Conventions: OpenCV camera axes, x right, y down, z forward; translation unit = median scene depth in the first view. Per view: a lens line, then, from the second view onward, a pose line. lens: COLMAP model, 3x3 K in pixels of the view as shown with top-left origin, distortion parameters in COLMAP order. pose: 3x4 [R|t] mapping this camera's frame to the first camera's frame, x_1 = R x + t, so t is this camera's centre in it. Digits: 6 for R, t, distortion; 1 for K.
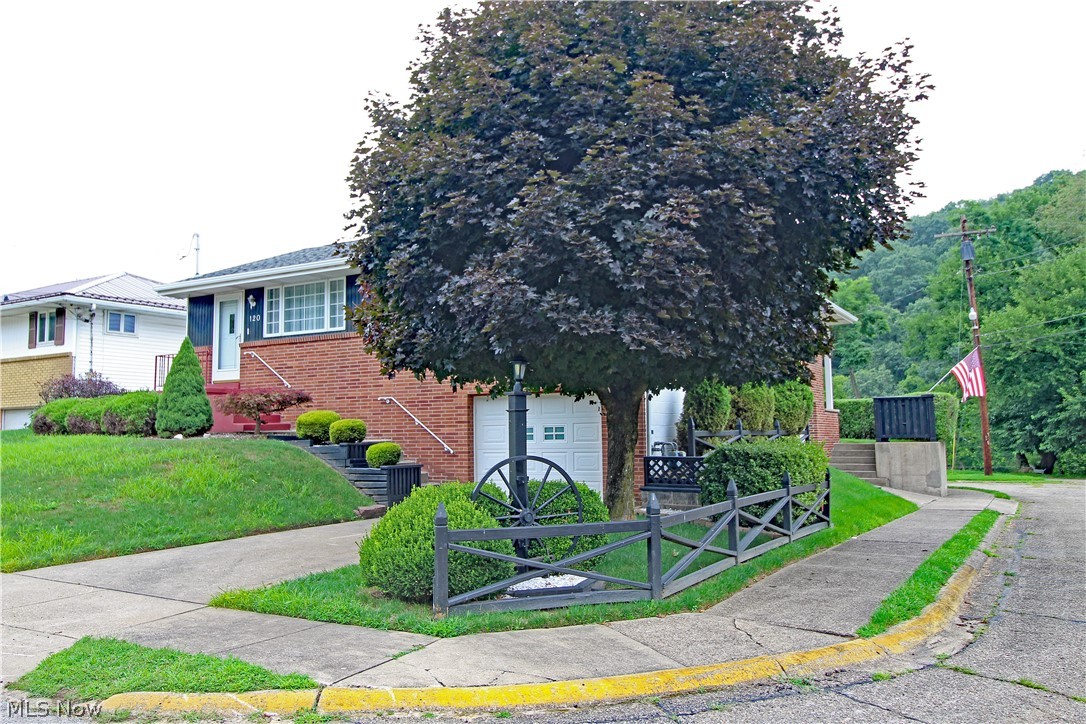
lens RADIAL K [[835.6, 0, 543.0], [0, 835.6, 362.0], [0, 0, 1]] dist [0.031316, 0.000117]
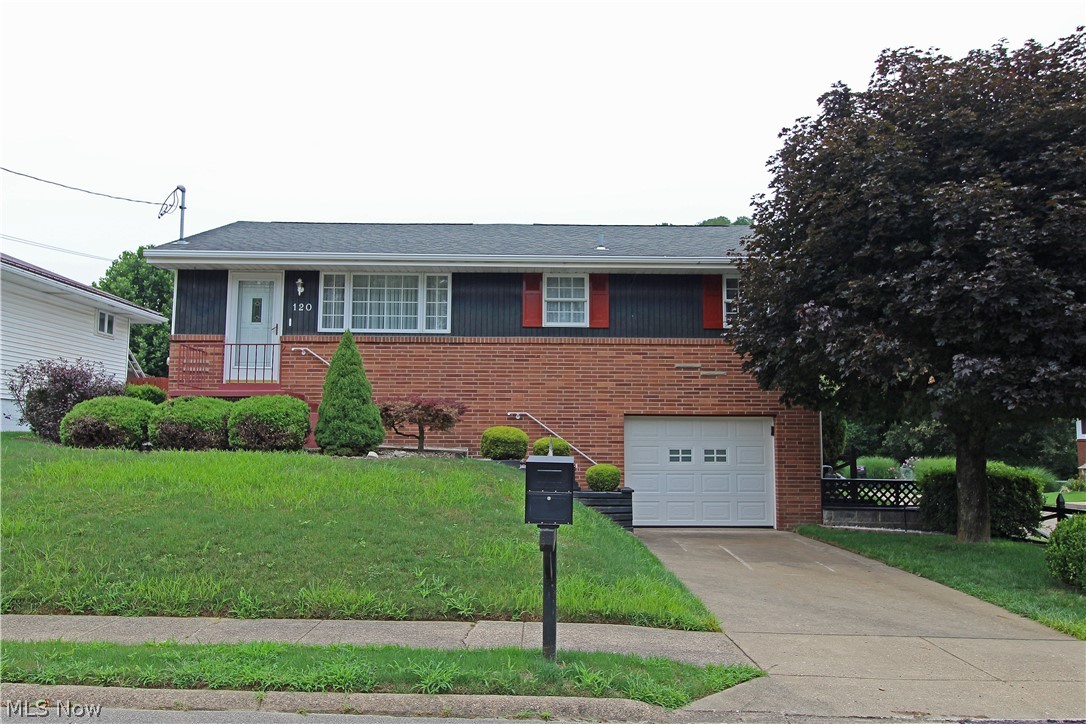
lens RADIAL K [[835.6, 0, 543.0], [0, 835.6, 362.0], [0, 0, 1]] dist [0.031316, 0.000117]
pose [[0.856751, 0.067461, 0.511298, -0.591108], [-0.062270, 0.997686, -0.027294, 0.009609], [-0.511956, -0.008455, 0.858970, 0.185957]]
